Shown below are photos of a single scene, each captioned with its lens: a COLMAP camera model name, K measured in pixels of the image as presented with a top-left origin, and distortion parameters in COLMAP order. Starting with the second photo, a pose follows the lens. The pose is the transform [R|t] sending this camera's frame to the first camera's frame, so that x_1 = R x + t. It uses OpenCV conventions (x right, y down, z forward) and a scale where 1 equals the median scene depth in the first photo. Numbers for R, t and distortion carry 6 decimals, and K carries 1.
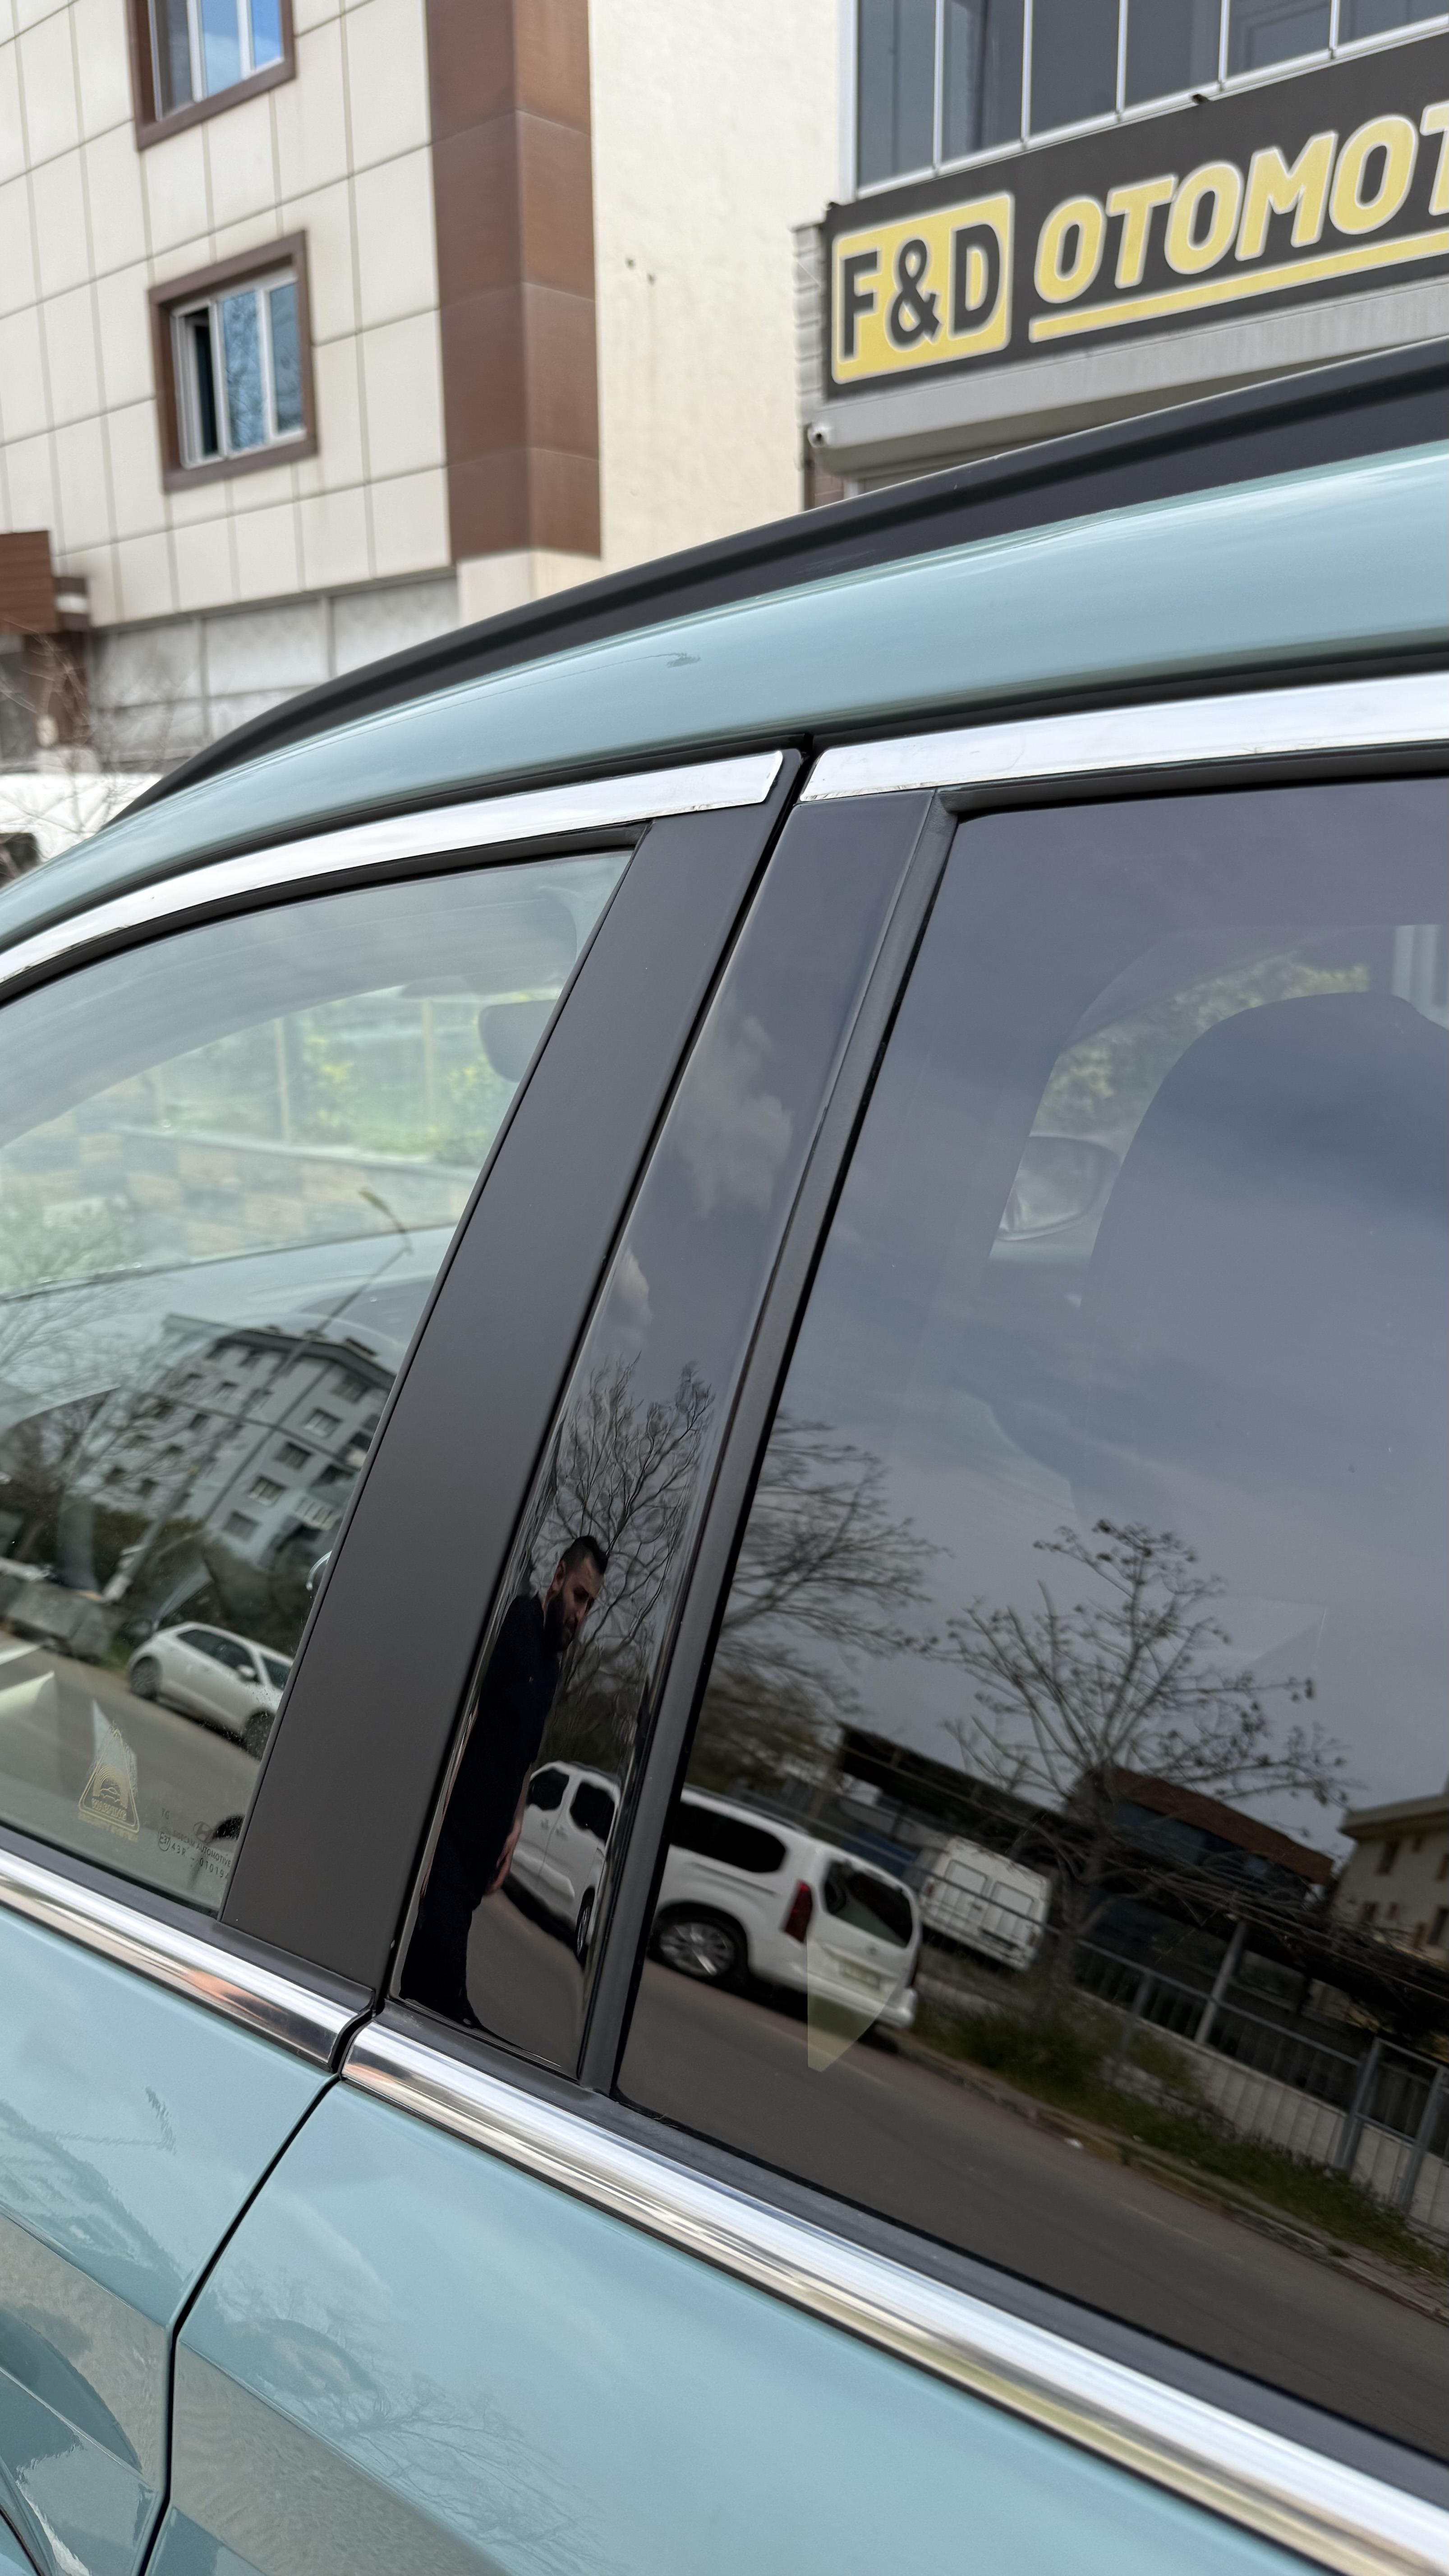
lens RADIAL K [[1815.9, 0, 724.5], [0, 1815.9, 1288.0], [0, 0, 1]] dist [0.005541, 0.000190]
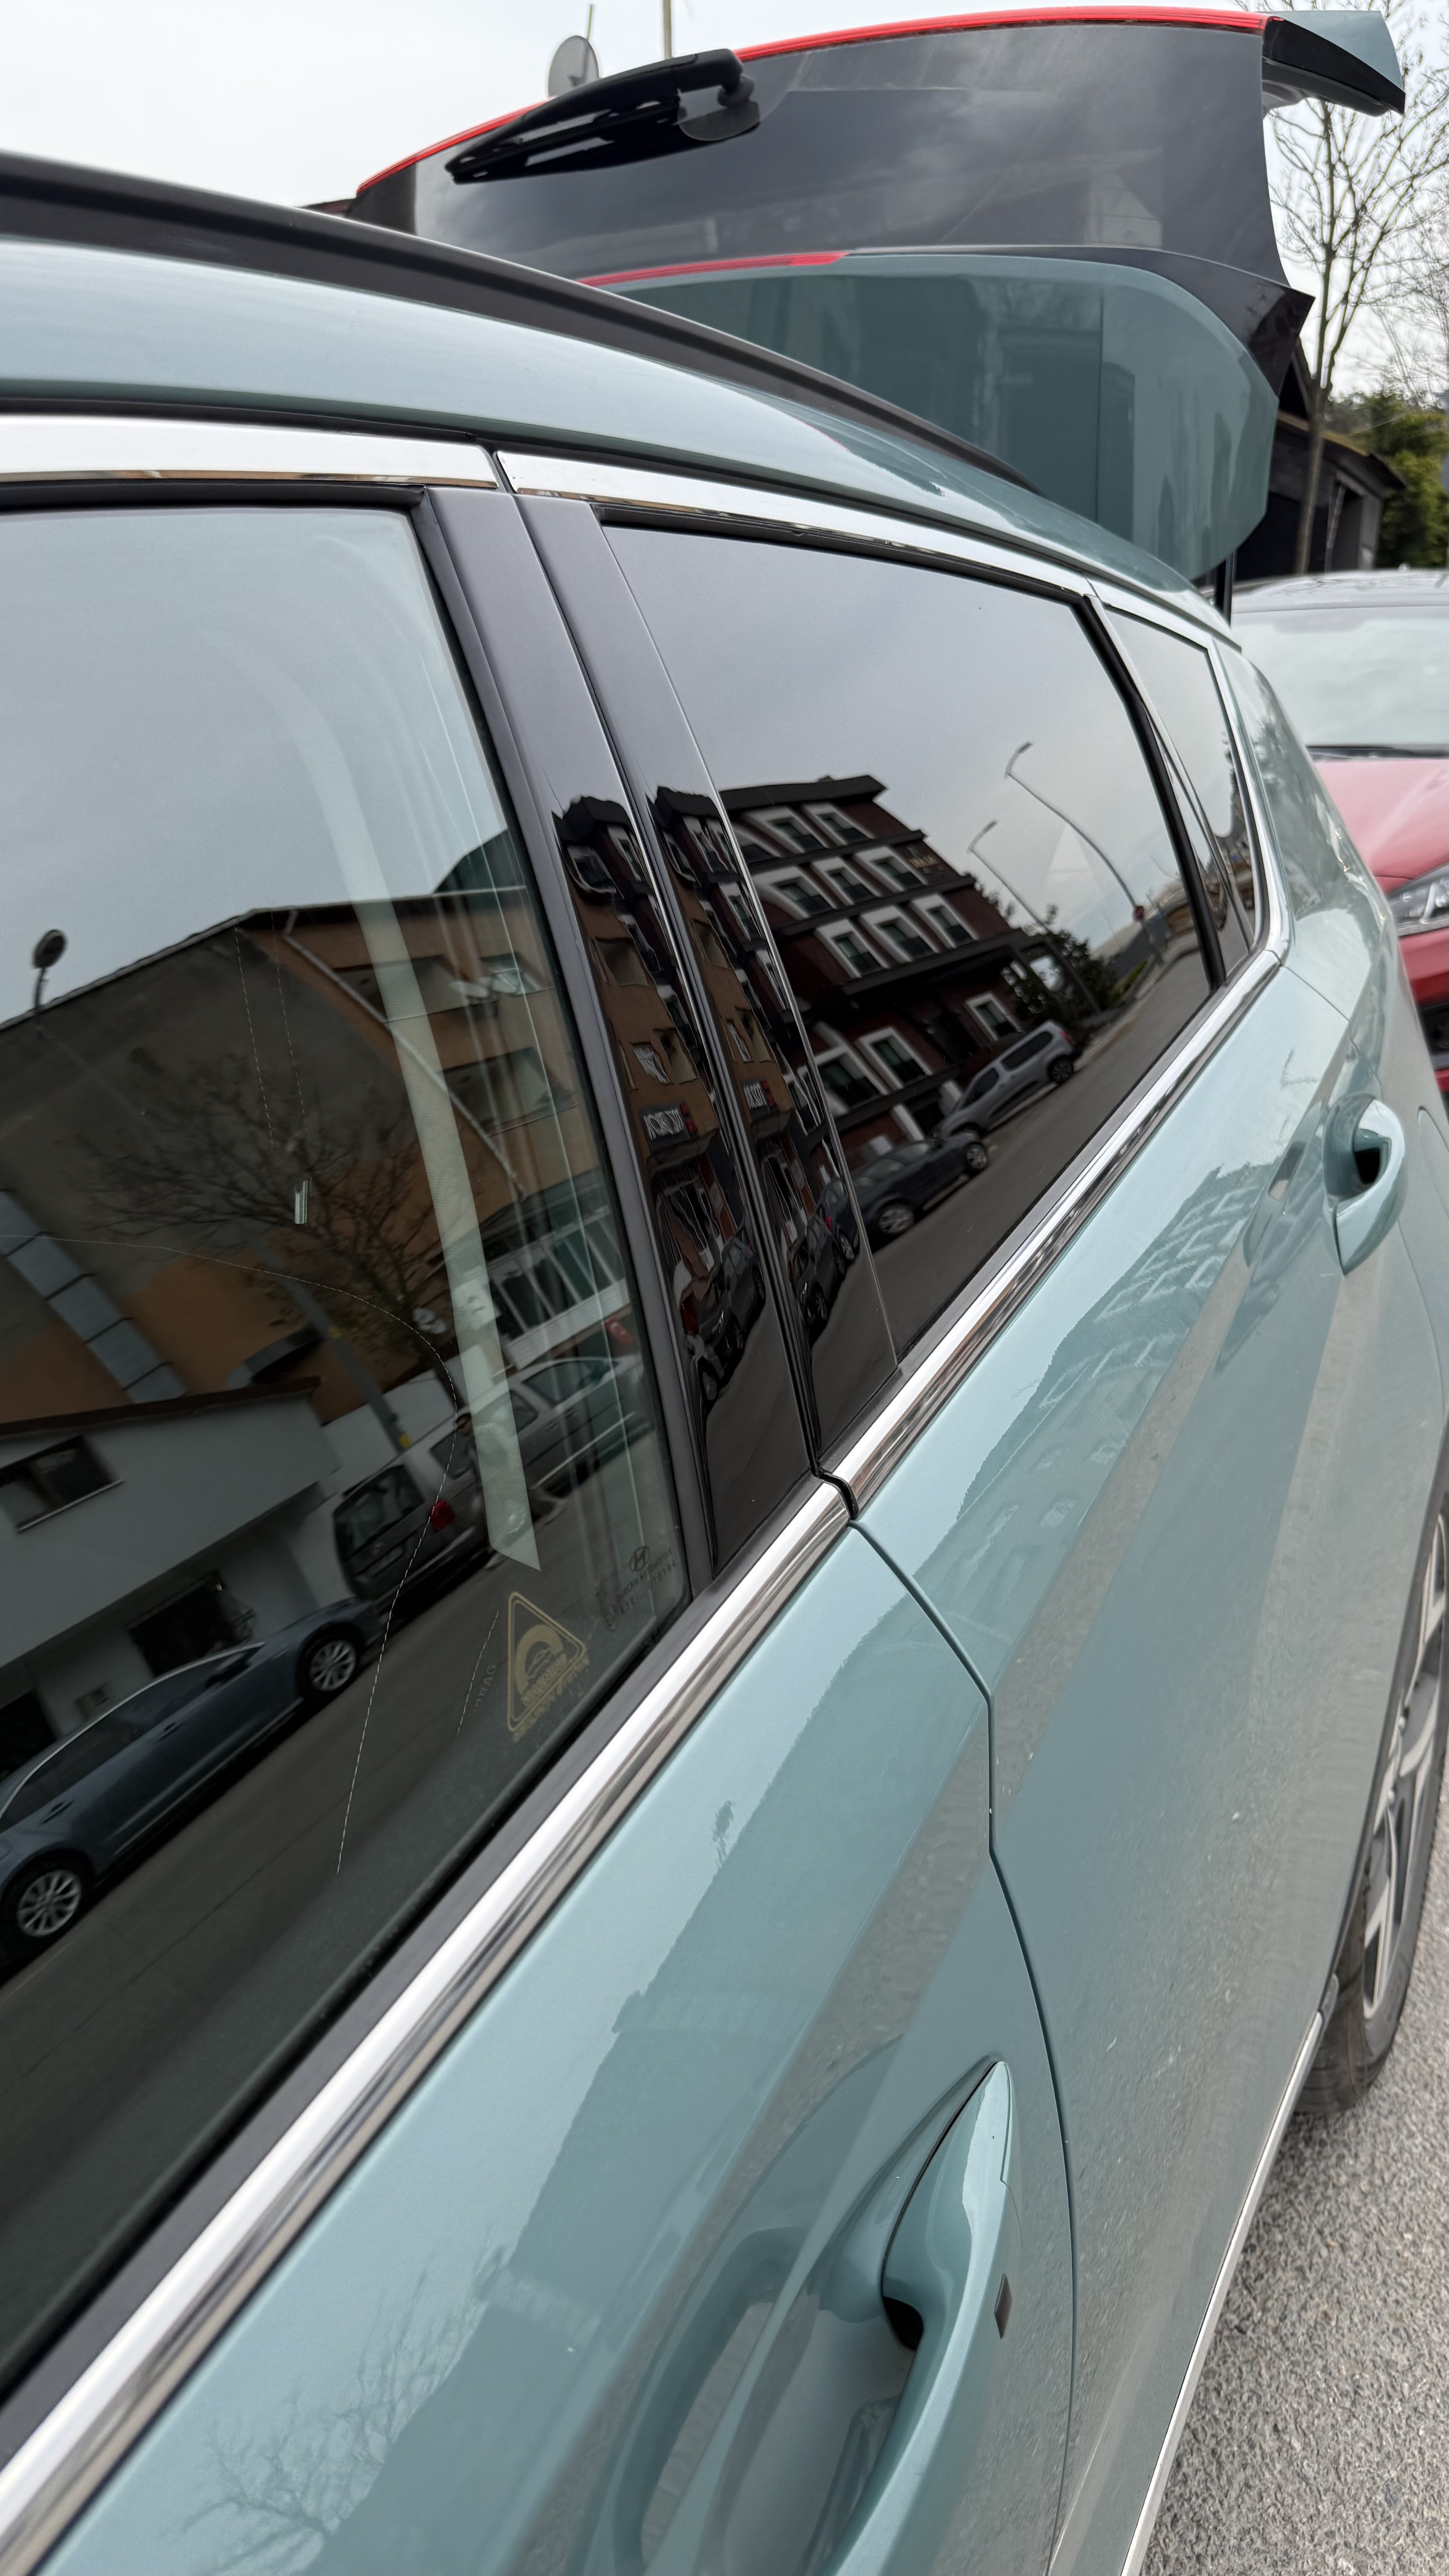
lens RADIAL K [[1788.1, 0, 724.5], [0, 1788.1, 1288.0], [0, 0, 1]] dist [-0.096990, 0.075143]
pose [[-0.240454, -0.279187, 0.929643, -1.015198], [0.242190, 0.910195, 0.335989, -0.110968], [-0.939961, 0.305940, -0.151244, 0.969092]]
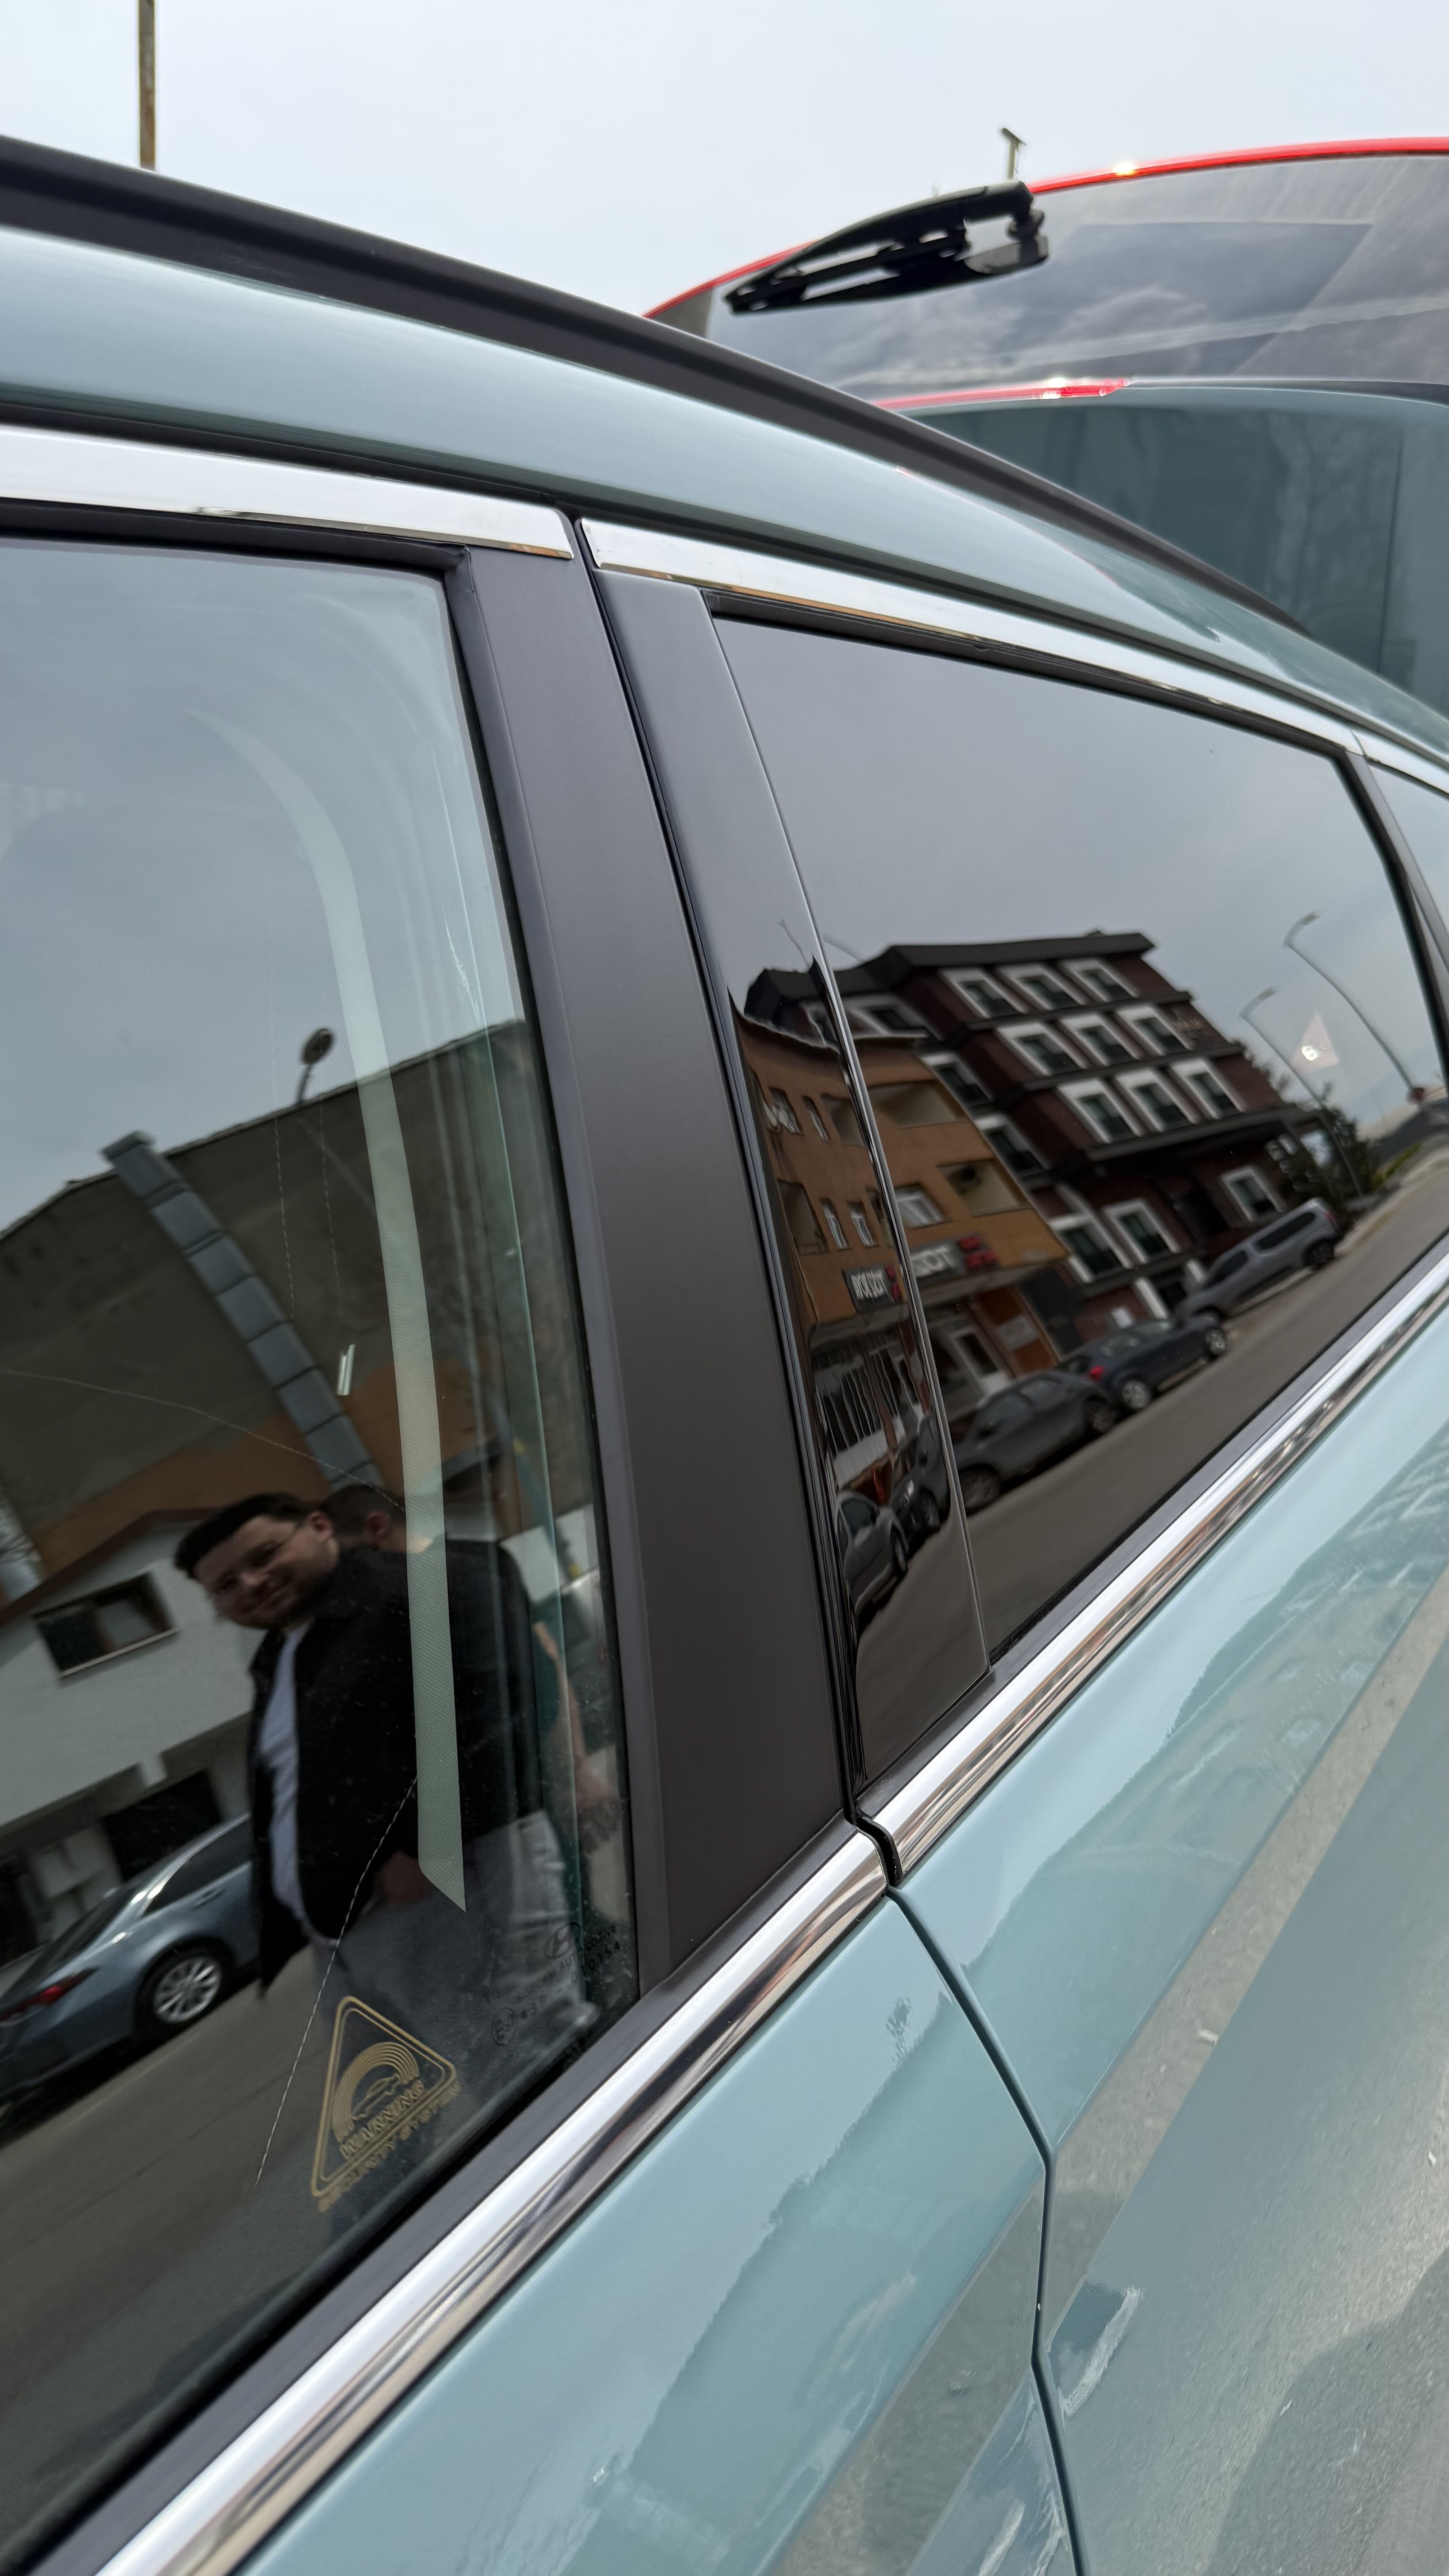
lens RADIAL K [[1808.4, 0, 708.0], [0, 1808.4, 1229.5], [0, 0, 1]] dist [-0.034585, 0.002569]
pose [[-0.080772, -0.189943, 0.978467, -0.833599], [0.194289, 0.959844, 0.202366, -0.078653], [-0.977613, 0.206451, -0.040625, 0.843719]]
